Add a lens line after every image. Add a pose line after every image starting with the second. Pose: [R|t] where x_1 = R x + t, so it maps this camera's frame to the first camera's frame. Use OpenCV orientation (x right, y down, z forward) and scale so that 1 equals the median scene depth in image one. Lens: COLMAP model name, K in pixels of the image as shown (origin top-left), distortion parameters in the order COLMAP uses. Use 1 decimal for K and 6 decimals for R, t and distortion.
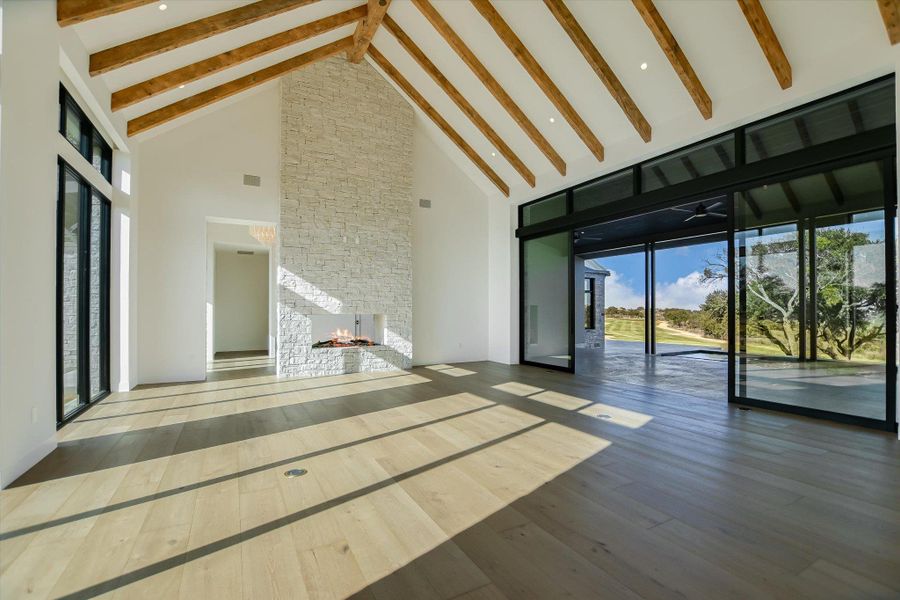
lens RADIAL K [[397.7, 0, 449.8], [0, 397.7, 301.3], [0, 0, 1]] dist [-0.014148, 0.002490]
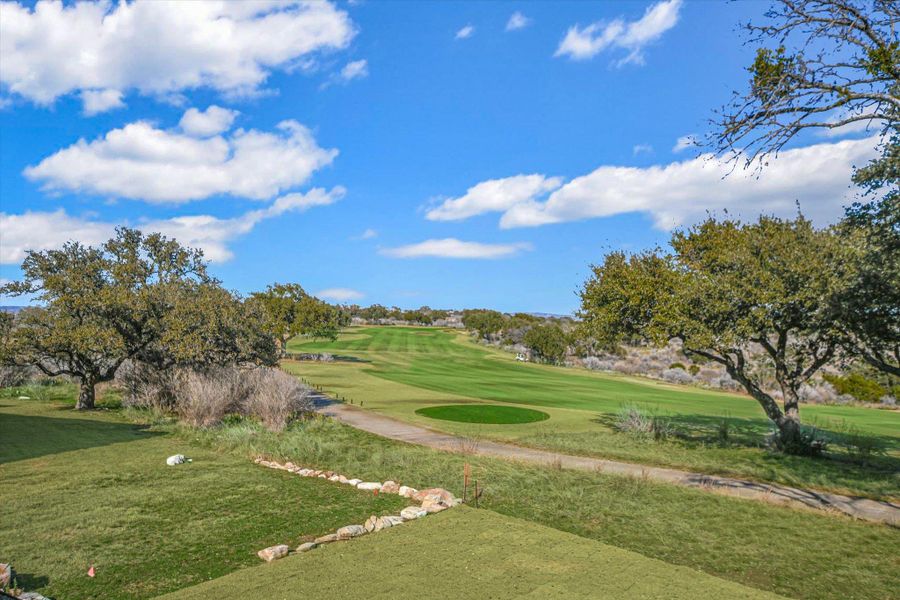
lens RADIAL K [[724.7, 0, 446.3], [0, 724.7, 308.5], [0, 0, 1]] dist [-0.015456, 0.020730]
pose [[0.888371, 0.009747, 0.459023, 1.185026], [-0.018082, 0.999742, 0.013767, 0.091117], [-0.458770, -0.020530, 0.888318, 2.434591]]
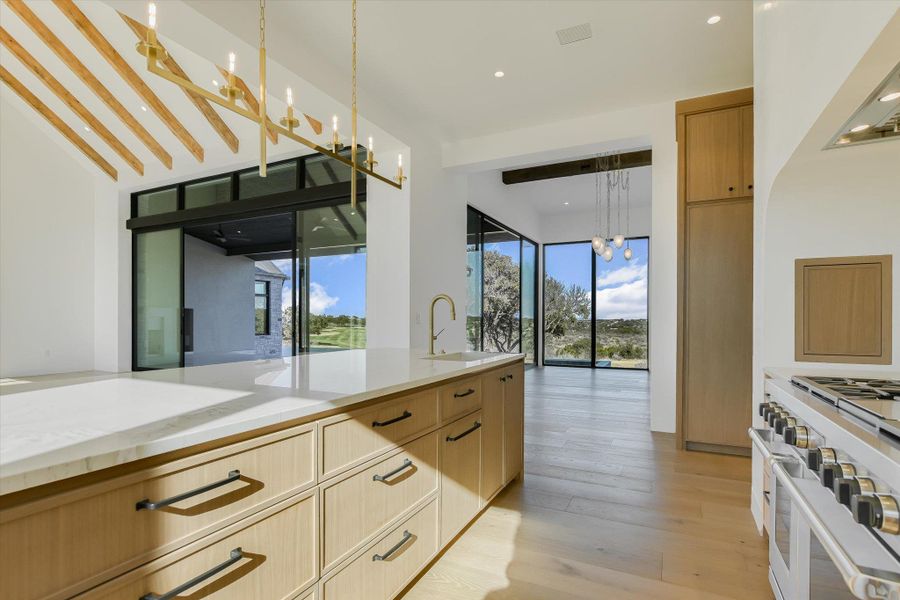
lens RADIAL K [[456.9, 0, 439.5], [0, 456.9, 320.2], [0, 0, 1]] dist [0.005374, 0.002224]
pose [[0.833102, 0.001657, 0.553117, 0.195986], [-0.015130, 0.999690, 0.019794, 0.013425], [-0.552913, -0.024859, 0.832868, -0.262889]]
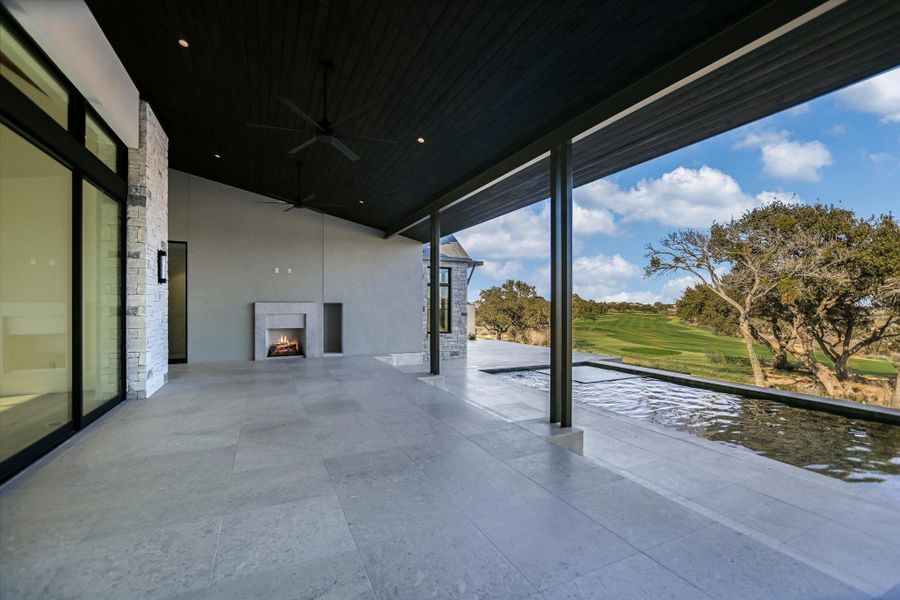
lens RADIAL K [[397.7, 0, 452.5], [0, 397.7, 308.4], [0, 0, 1]] dist [-0.014148, 0.002490]
pose [[0.999143, -0.000244, -0.041396, 0.797385], [0.001469, 0.999562, 0.029562, -0.003064], [0.041370, -0.029598, 0.998705, 0.443746]]
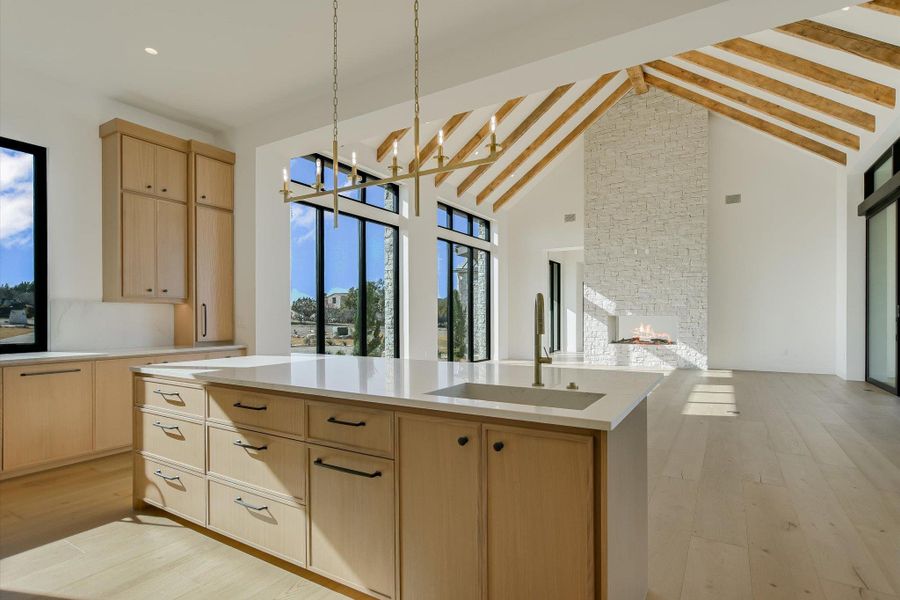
lens RADIAL K [[443.1, 0, 448.4], [0, 443.1, 316.4], [0, 0, 1]] dist [-0.001764, -0.002406]
pose [[0.496425, 0.000459, -0.868080, 0.550156], [0.018057, 0.999778, 0.010855, 0.009335], [0.867892, -0.021064, 0.496306, -0.117176]]
